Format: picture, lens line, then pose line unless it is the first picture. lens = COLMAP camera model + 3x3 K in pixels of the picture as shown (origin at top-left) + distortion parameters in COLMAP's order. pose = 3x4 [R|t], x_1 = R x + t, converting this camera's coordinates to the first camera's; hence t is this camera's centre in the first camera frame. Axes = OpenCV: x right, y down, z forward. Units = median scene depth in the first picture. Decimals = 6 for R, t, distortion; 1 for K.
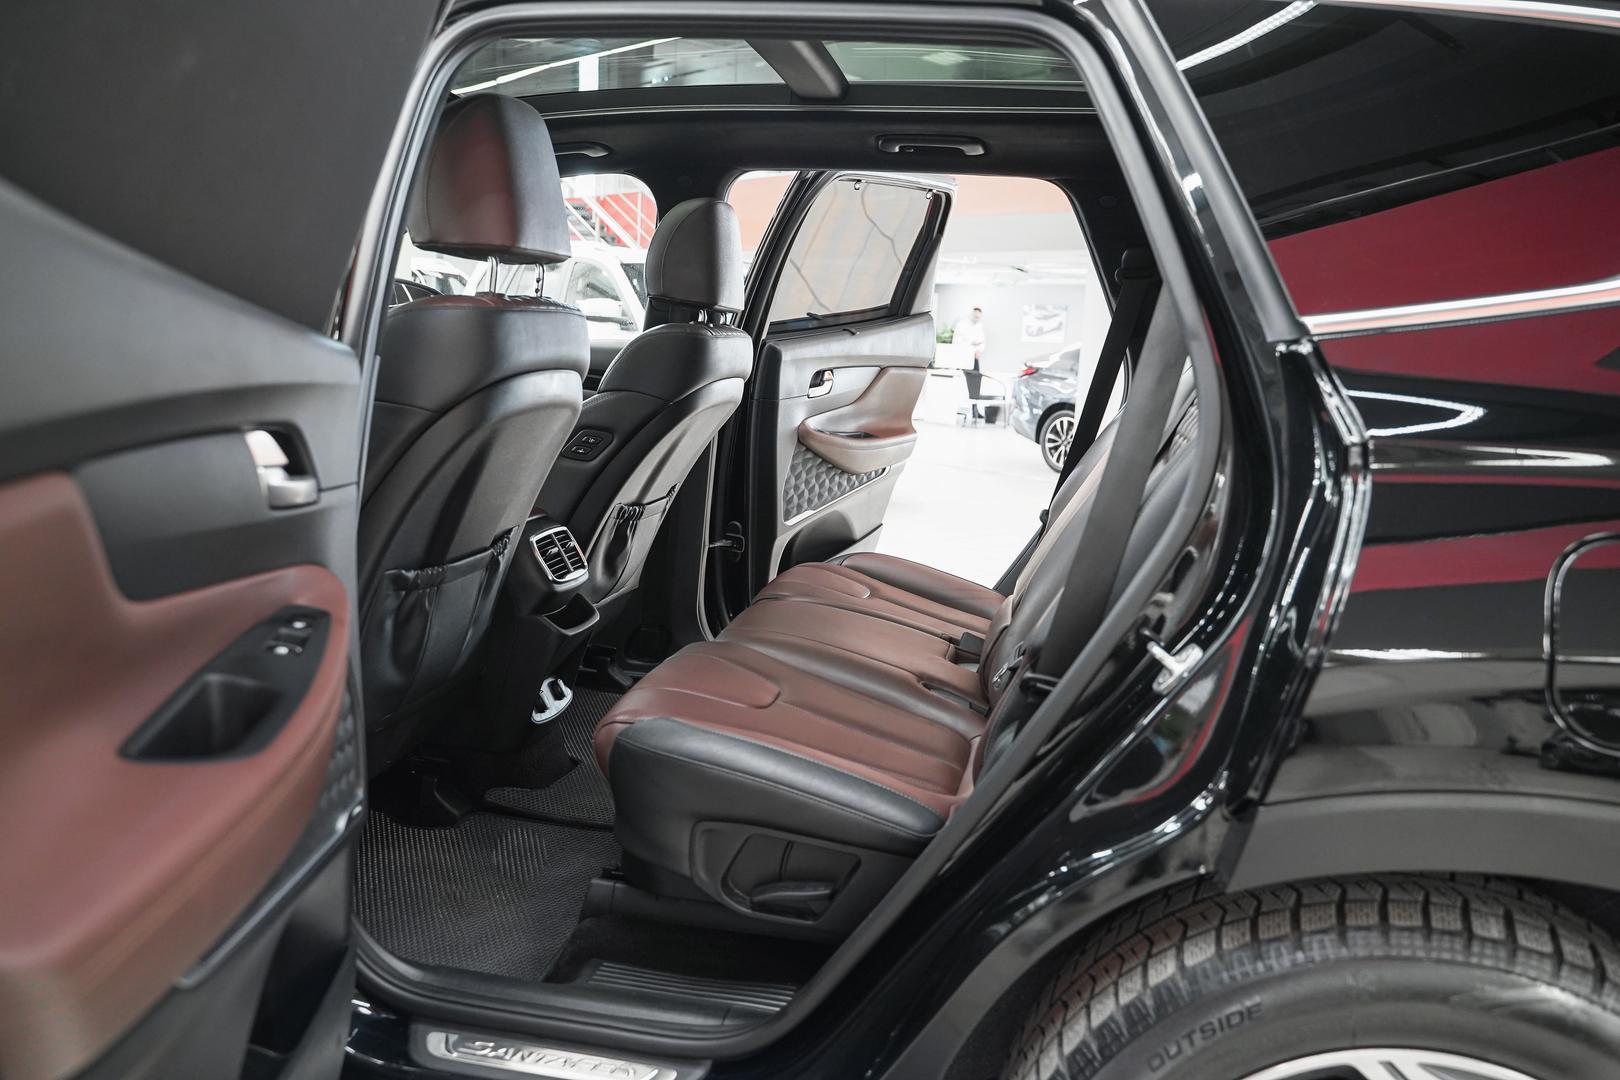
lens RADIAL K [[1271.7, 0, 810.0], [0, 1271.7, 540.0], [0, 0, 1]] dist [-0.004794, -0.003109]
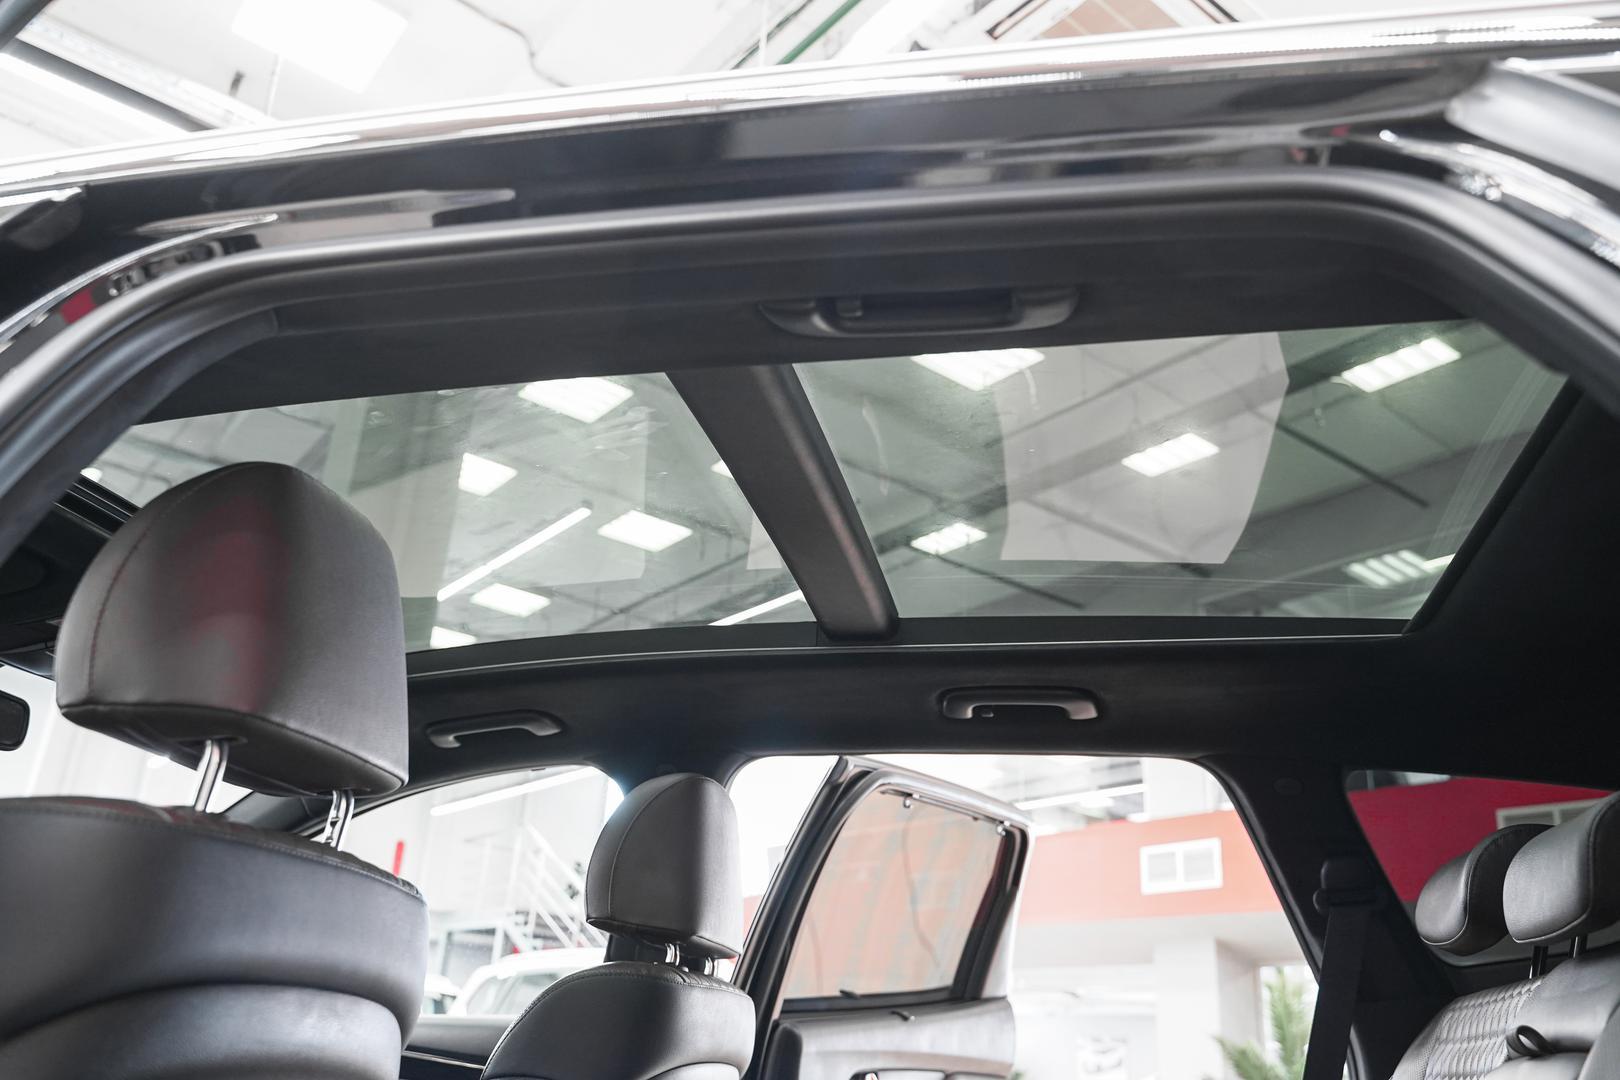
lens RADIAL K [[1271.7, 0, 810.0], [0, 1271.7, 540.0], [0, 0, 1]] dist [-0.004794, -0.003109]
pose [[0.999725, -0.002961, -0.023274, -0.001838], [-0.009867, 0.846946, -0.531587, -0.014698], [0.021286, 0.531670, 0.846684, 0.304806]]
